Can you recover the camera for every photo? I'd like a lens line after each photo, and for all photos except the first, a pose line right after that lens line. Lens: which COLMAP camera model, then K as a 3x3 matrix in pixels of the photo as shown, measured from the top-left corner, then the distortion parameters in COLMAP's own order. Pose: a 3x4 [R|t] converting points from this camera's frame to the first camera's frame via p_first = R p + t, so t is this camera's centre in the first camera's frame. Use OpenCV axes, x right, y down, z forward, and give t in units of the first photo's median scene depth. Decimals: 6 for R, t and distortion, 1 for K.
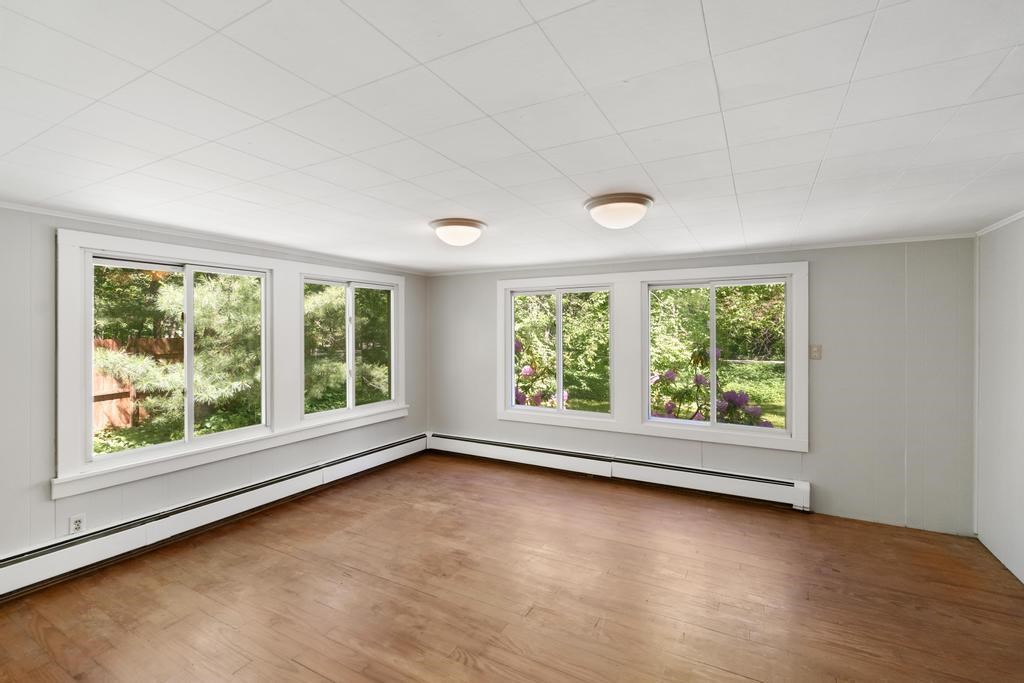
lens RADIAL K [[450.1, 0, 503.2], [0, 450.1, 335.1], [0, 0, 1]] dist [-0.002118, 0.001175]
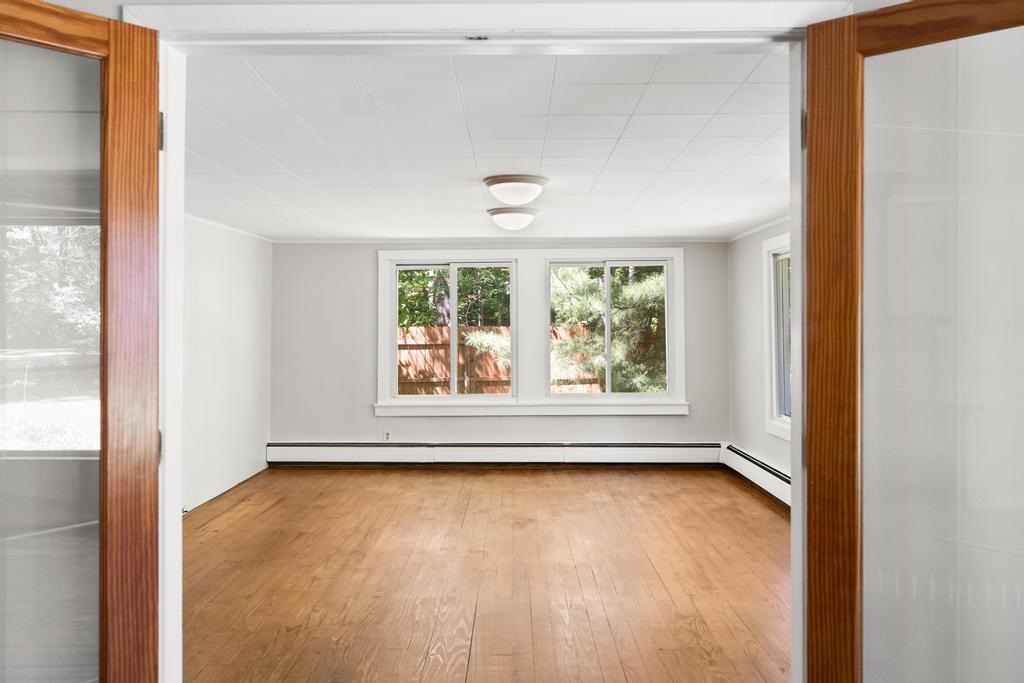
lens RADIAL K [[702.6, 0, 518.3], [0, 702.6, 309.2], [0, 0, 1]] dist [-0.000634, 0.000869]
pose [[0.493626, -0.021297, -0.869413, 1.031766], [-0.005405, 0.999606, -0.027556, 0.031492], [0.869657, 0.018302, 0.493316, 0.126477]]
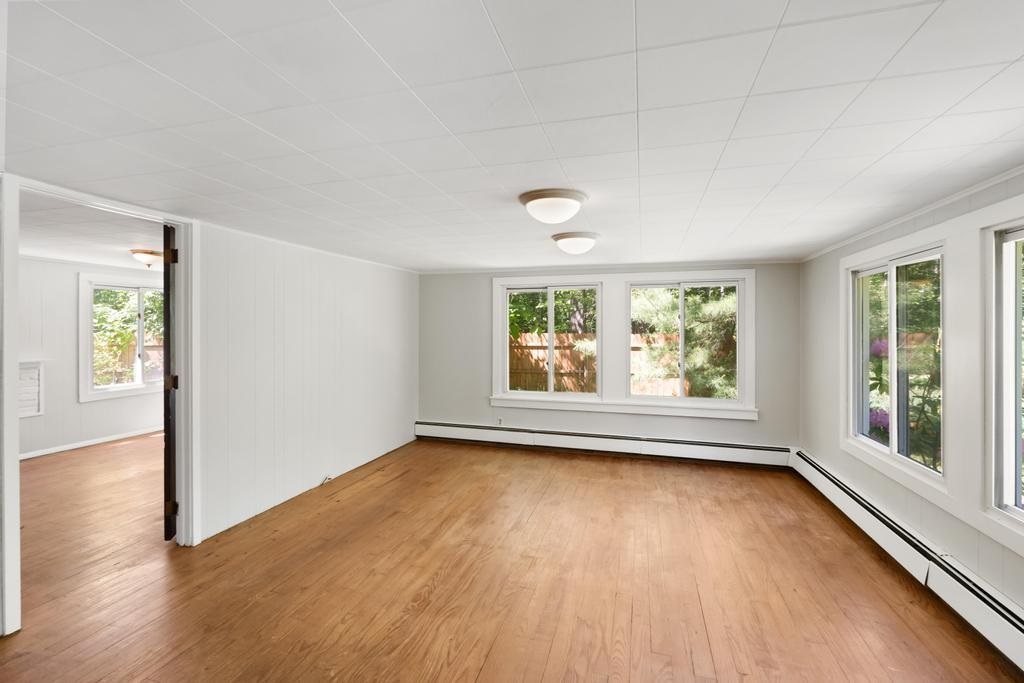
lens RADIAL K [[450.1, 0, 517.8], [0, 450.1, 330.0], [0, 0, 1]] dist [-0.002118, 0.001175]
pose [[0.241744, 0.004292, -0.970331, 0.757066], [-0.015073, 0.999886, 0.000667, 0.003228], [0.970223, 0.014464, 0.241781, 0.417158]]
